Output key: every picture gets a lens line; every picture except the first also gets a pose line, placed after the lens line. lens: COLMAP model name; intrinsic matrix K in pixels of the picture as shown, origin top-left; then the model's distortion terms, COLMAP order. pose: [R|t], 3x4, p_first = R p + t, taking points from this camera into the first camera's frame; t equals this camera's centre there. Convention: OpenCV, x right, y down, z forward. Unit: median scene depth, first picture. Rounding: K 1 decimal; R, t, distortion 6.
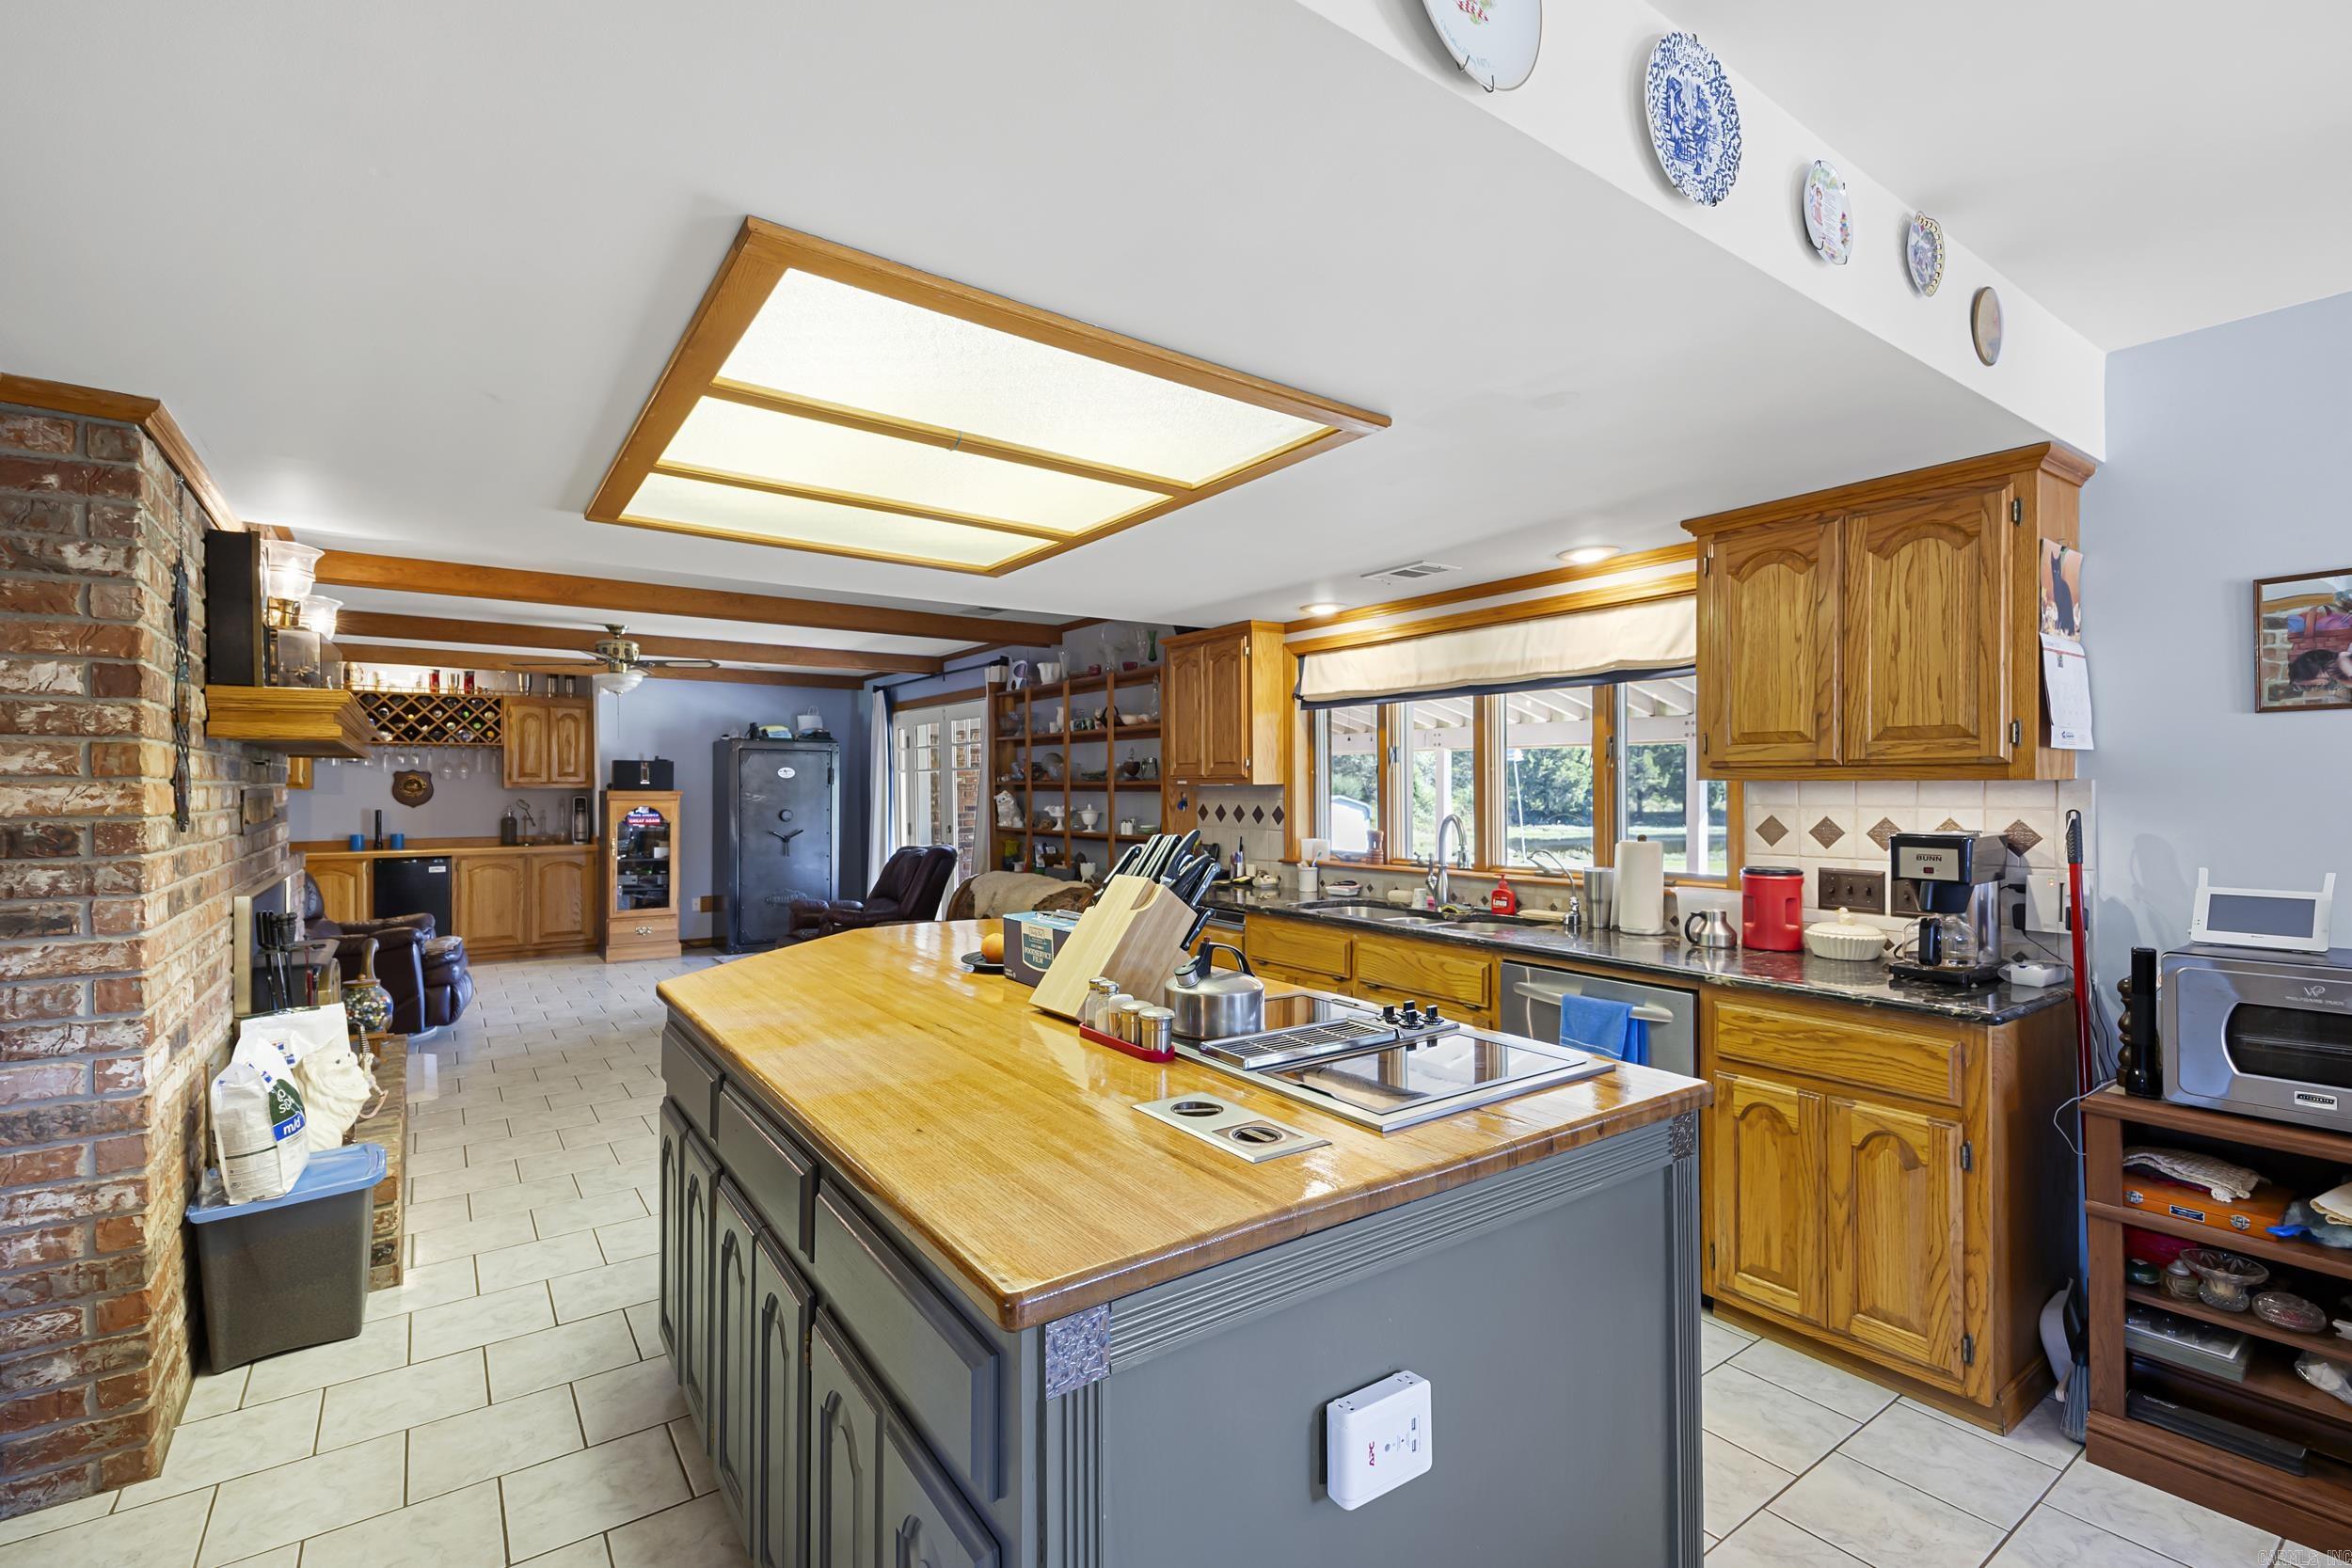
lens RADIAL K [[1045.7, 0, 1176.0], [0, 1045.7, 784.0], [0, 0, 1]] dist [0.031655, -0.016350]
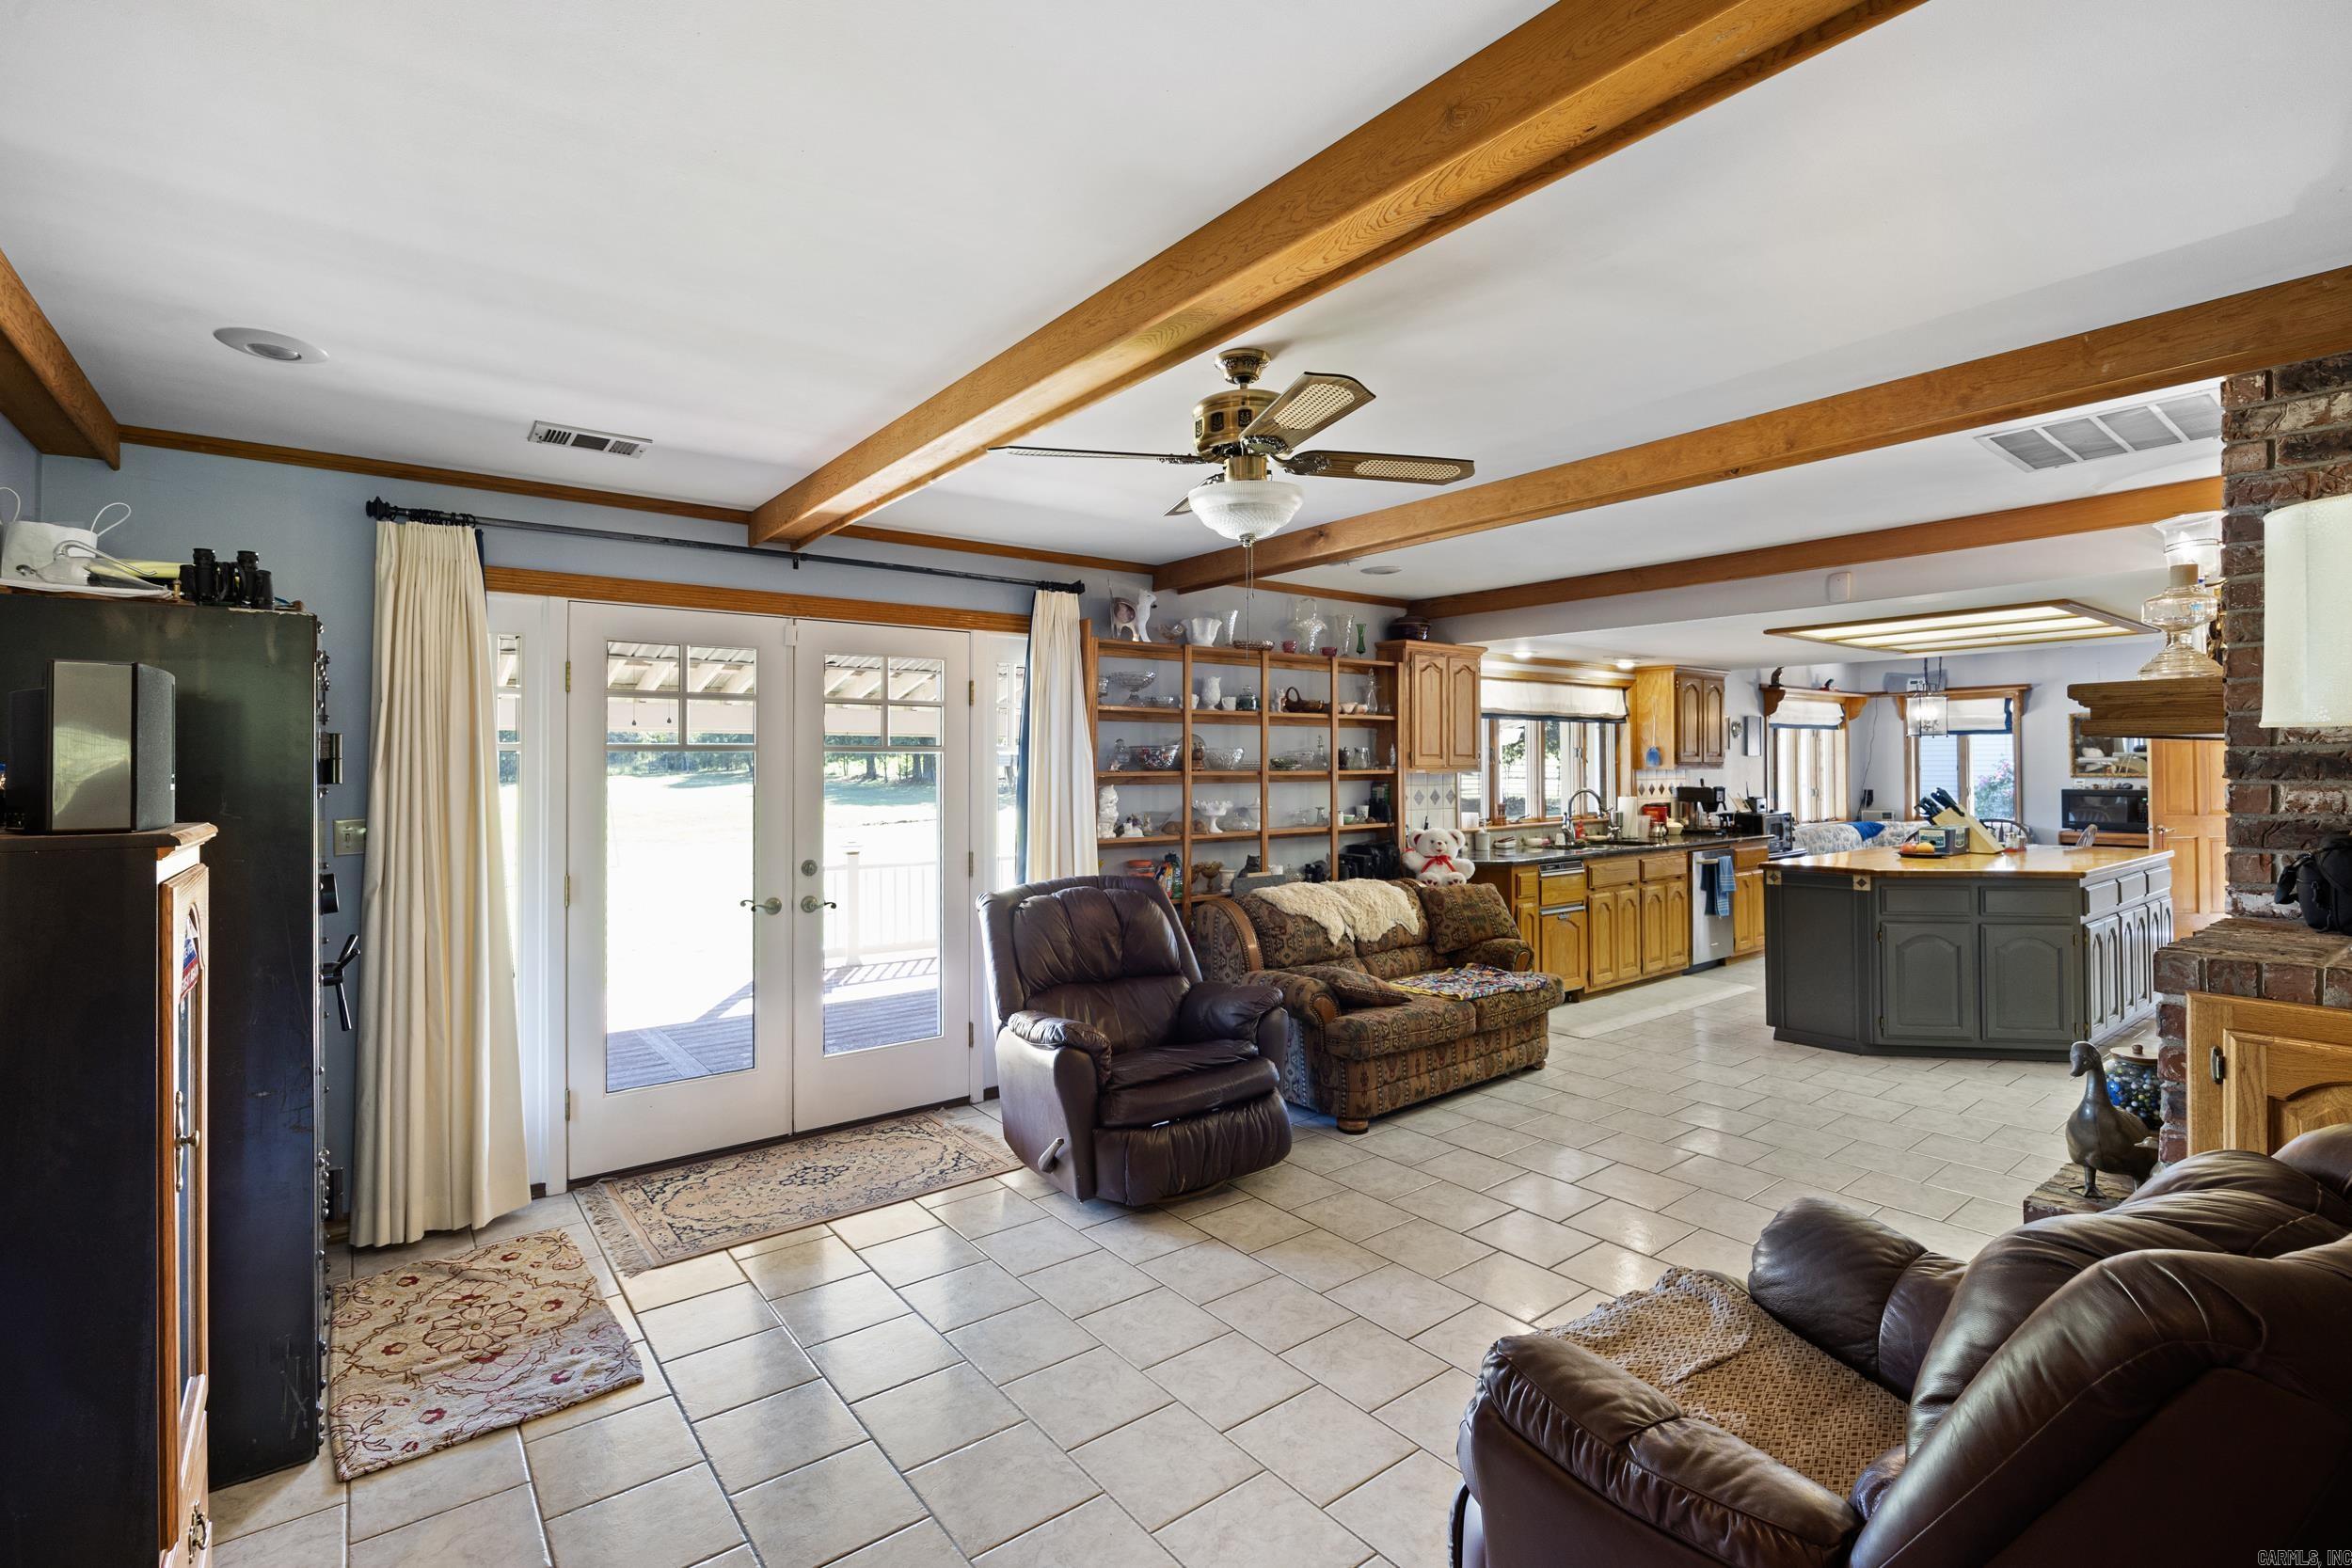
lens RADIAL K [[1049.2, 0, 1177.2], [0, 1049.2, 756.6], [0, 0, 1]] dist [-0.014450, -0.000181]
pose [[-0.028788, 0.011667, 0.999517, -1.132002], [0.003195, 0.999928, -0.011580, -0.005249], [-0.999580, 0.002860, -0.028823, 1.311244]]
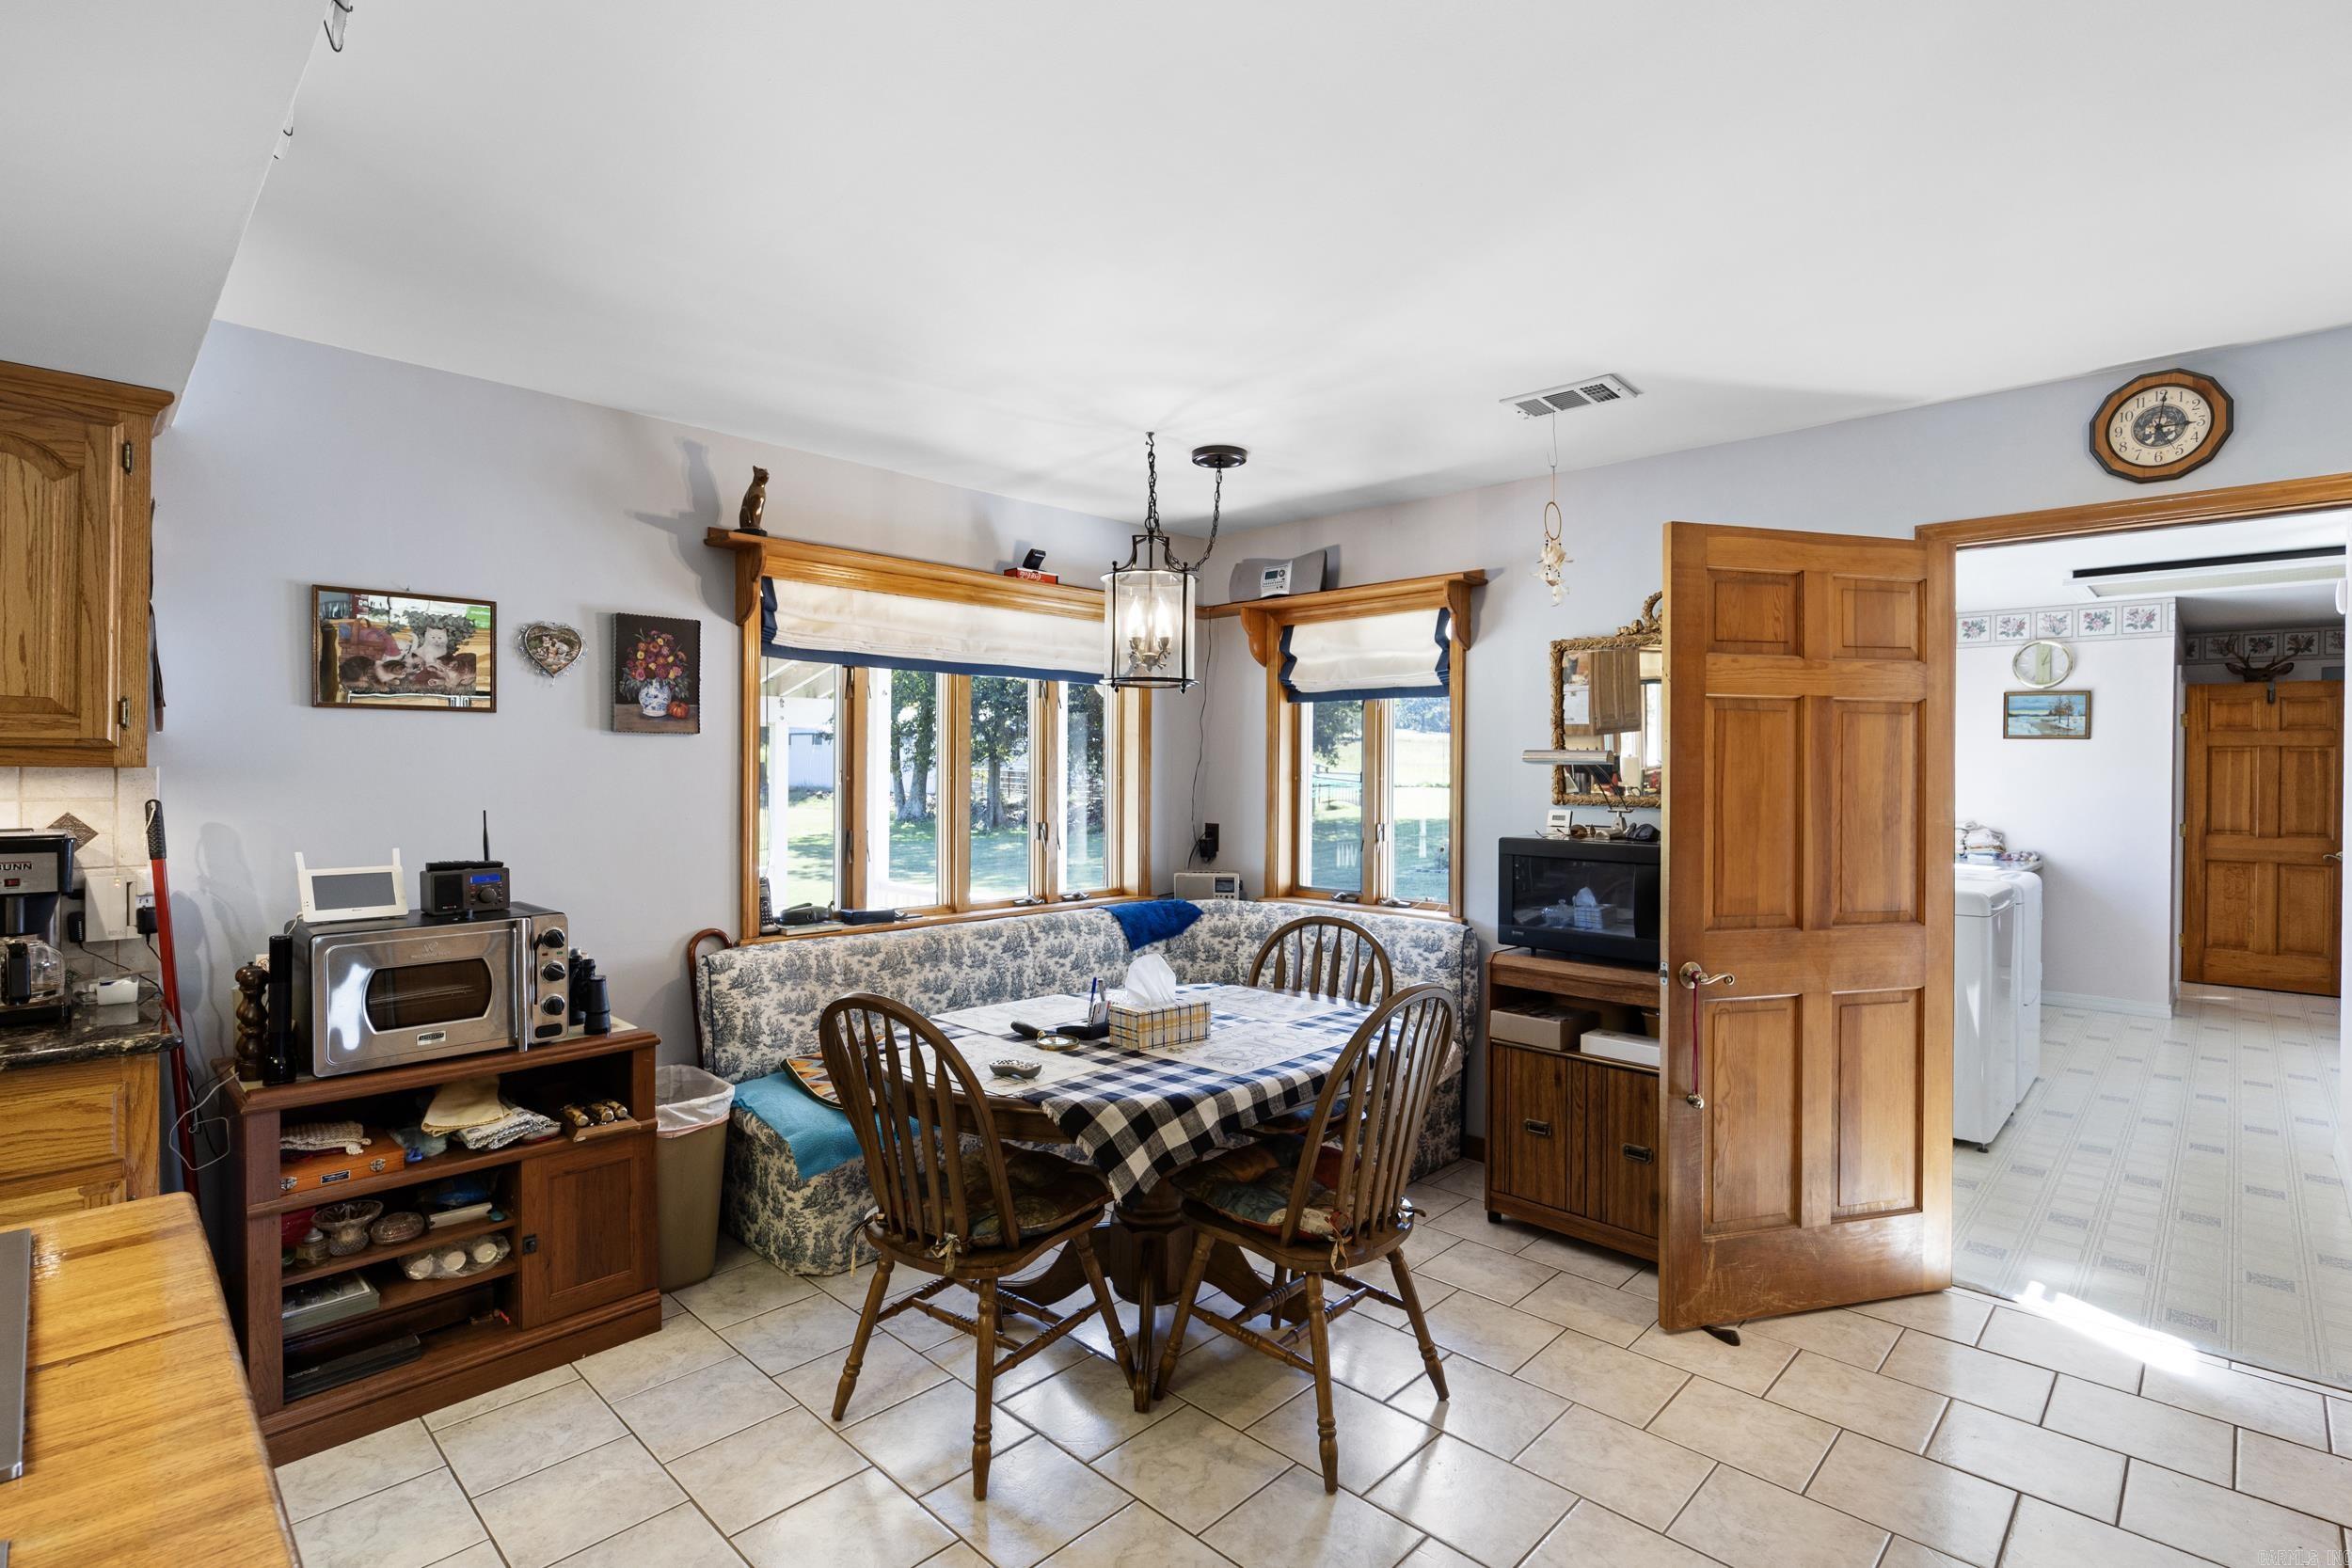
lens RADIAL K [[1099.2, 0, 1171.3], [0, 1099.2, 767.6], [0, 0, 1]] dist [-0.008341, -0.000323]
pose [[-0.176536, 0.002231, 0.984292, -0.108550], [-0.011243, 0.999928, -0.004283, -0.004333], [-0.984230, -0.011823, -0.176498, 0.147572]]
